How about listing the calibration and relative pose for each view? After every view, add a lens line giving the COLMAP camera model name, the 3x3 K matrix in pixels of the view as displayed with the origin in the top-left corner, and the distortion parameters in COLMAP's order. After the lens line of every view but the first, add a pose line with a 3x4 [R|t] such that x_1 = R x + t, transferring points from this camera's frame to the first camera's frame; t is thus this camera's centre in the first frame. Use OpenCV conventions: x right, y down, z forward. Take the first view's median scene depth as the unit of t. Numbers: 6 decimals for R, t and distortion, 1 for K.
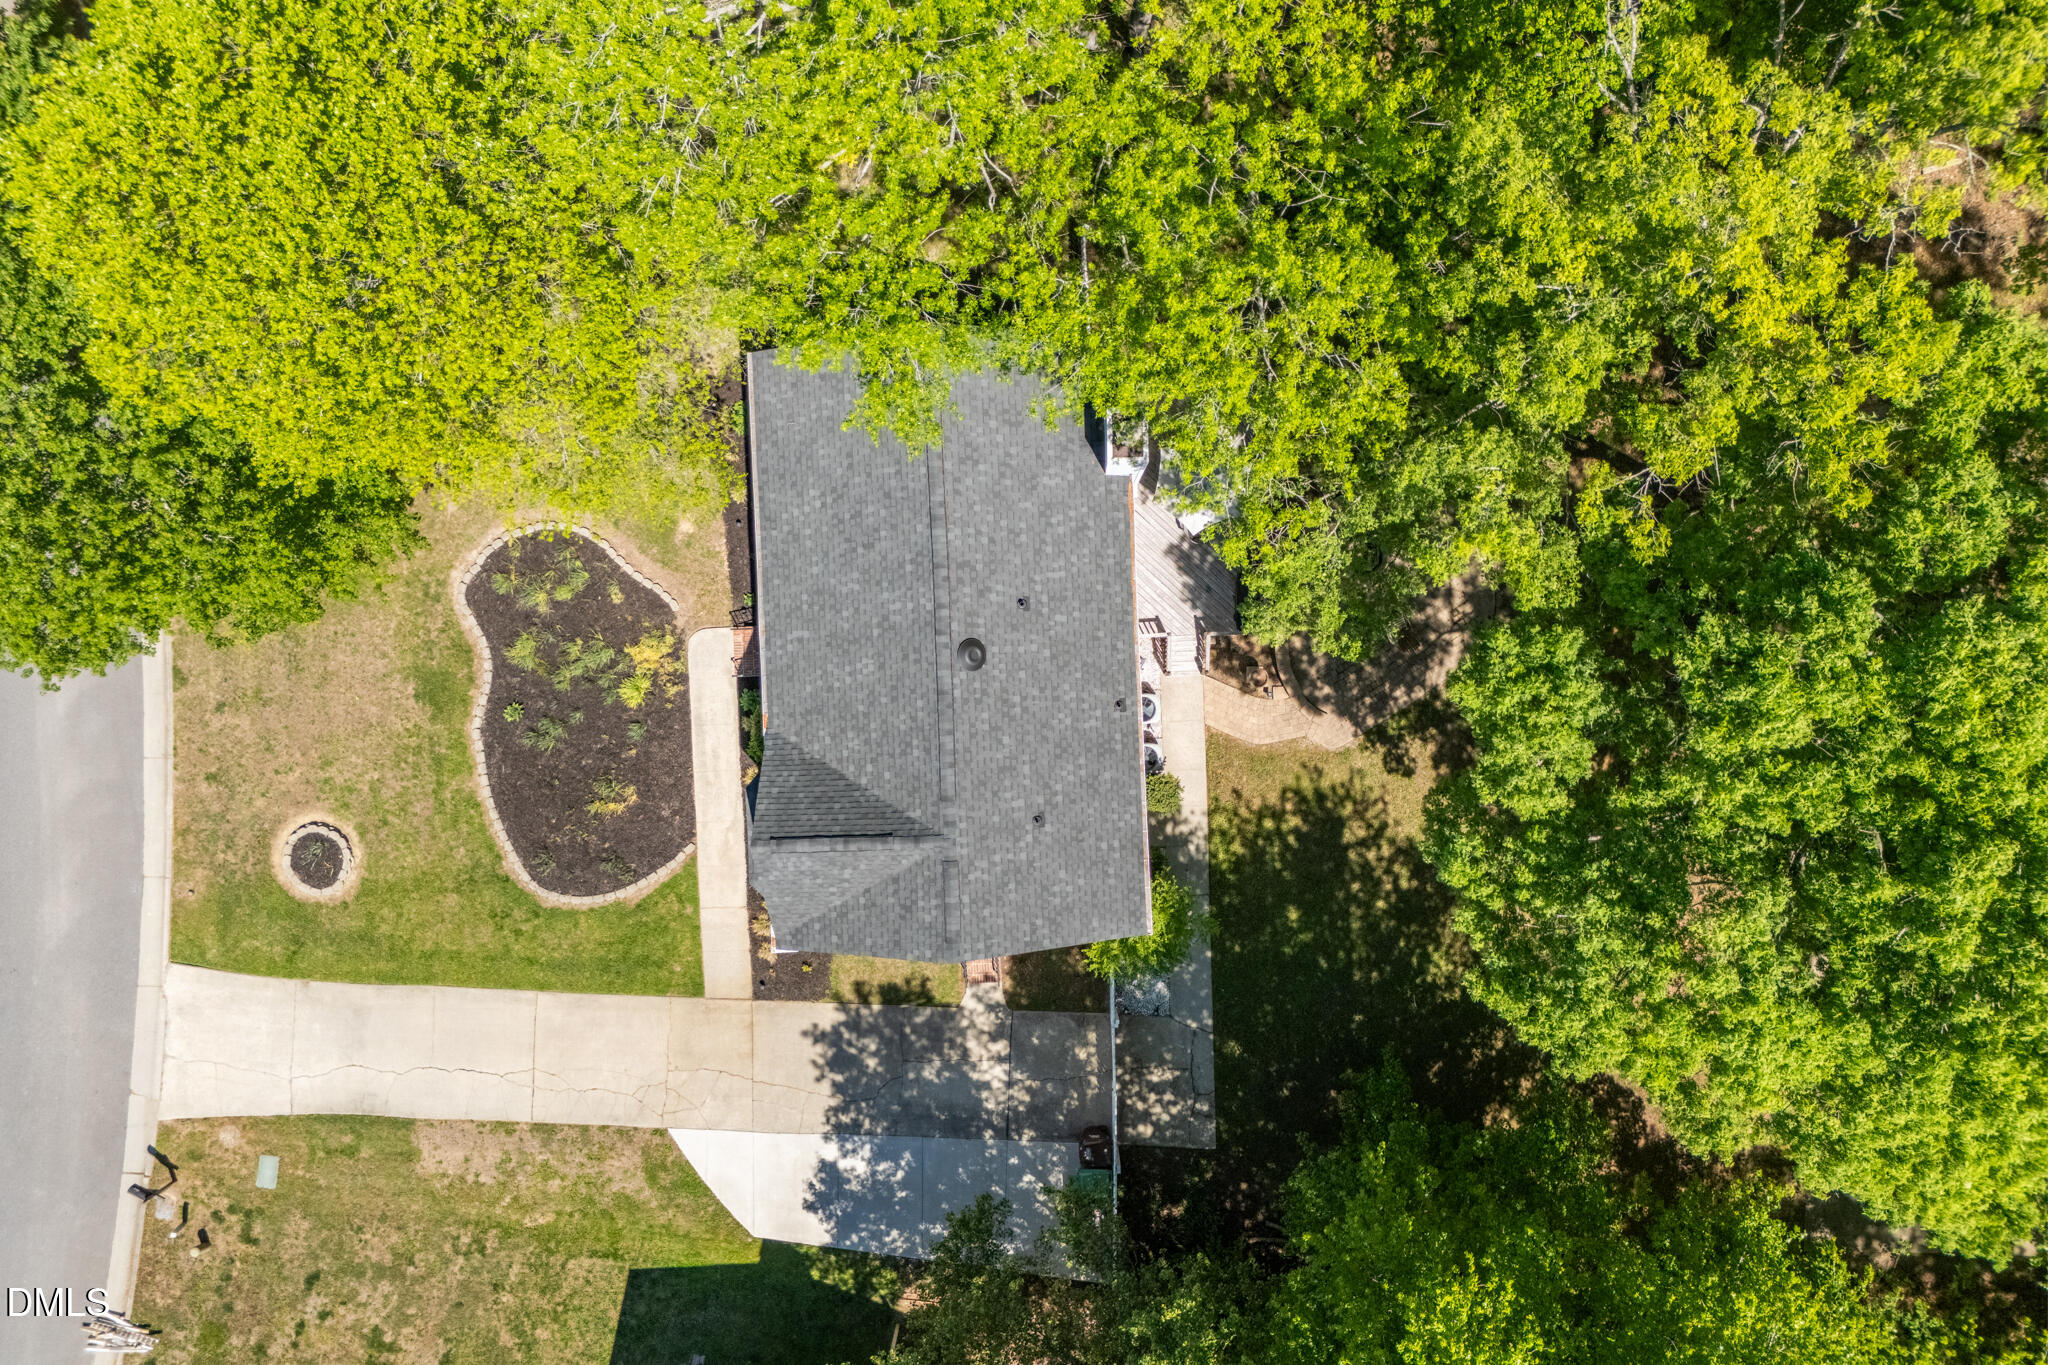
lens RADIAL K [[1439.9, 0, 1017.4], [0, 1439.9, 683.7], [0, 0, 1]] dist [0.002929, -0.002431]
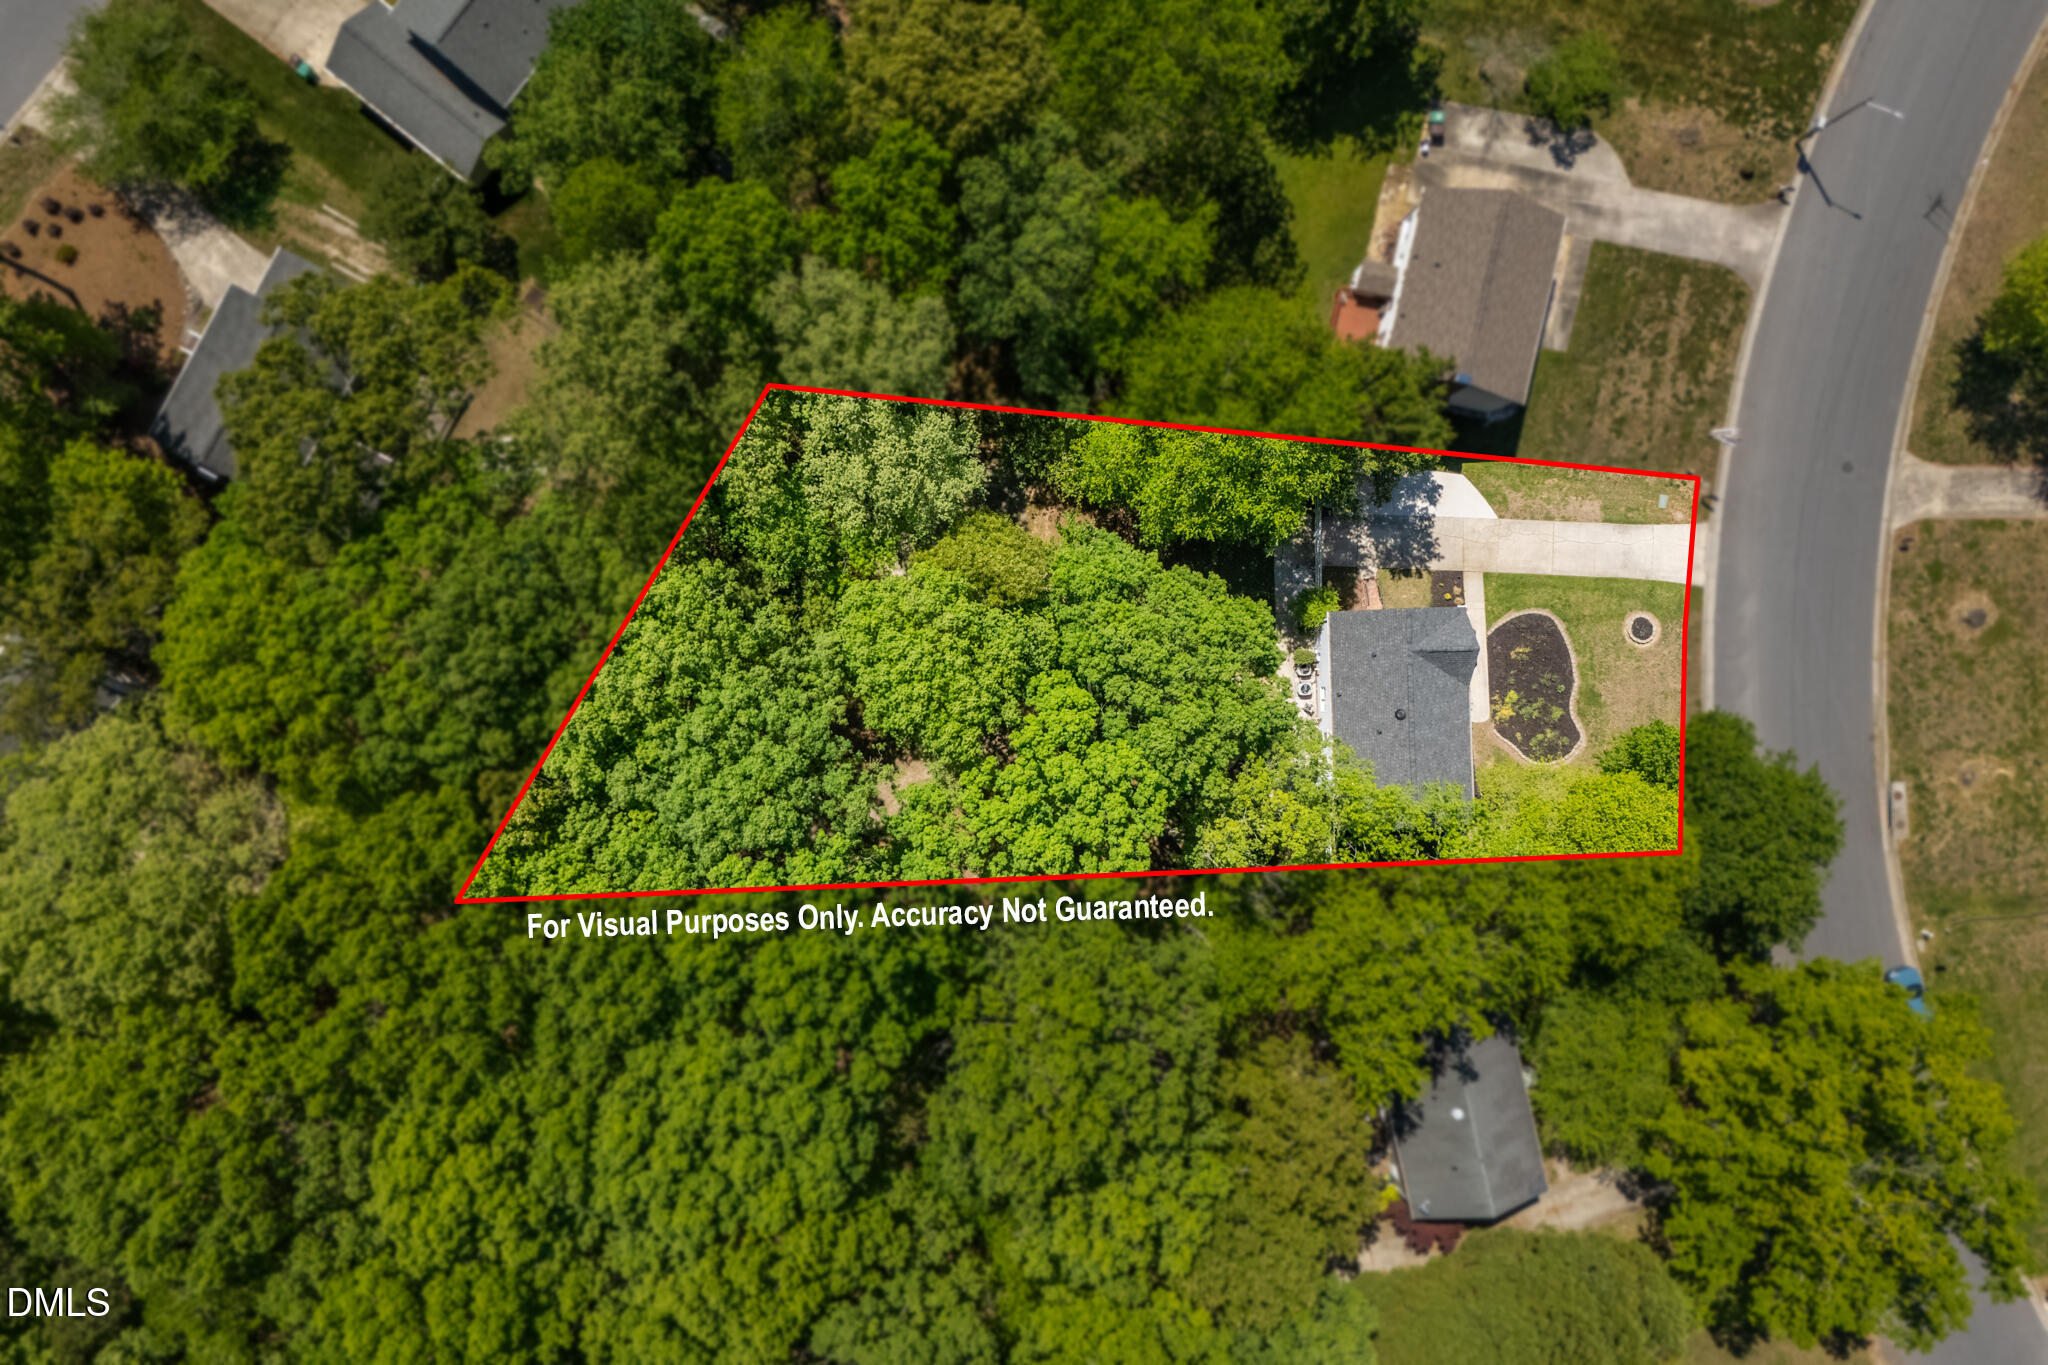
lens RADIAL K [[1439.9, 0, 1017.0], [0, 1439.9, 685.9], [0, 0, 1]] dist [0.002929, -0.002431]
pose [[-0.999748, -0.005483, 0.021788, 0.523773], [0.005447, -0.999984, -0.001734, 0.023864], [0.021797, -0.001615, 0.999761, -1.475886]]
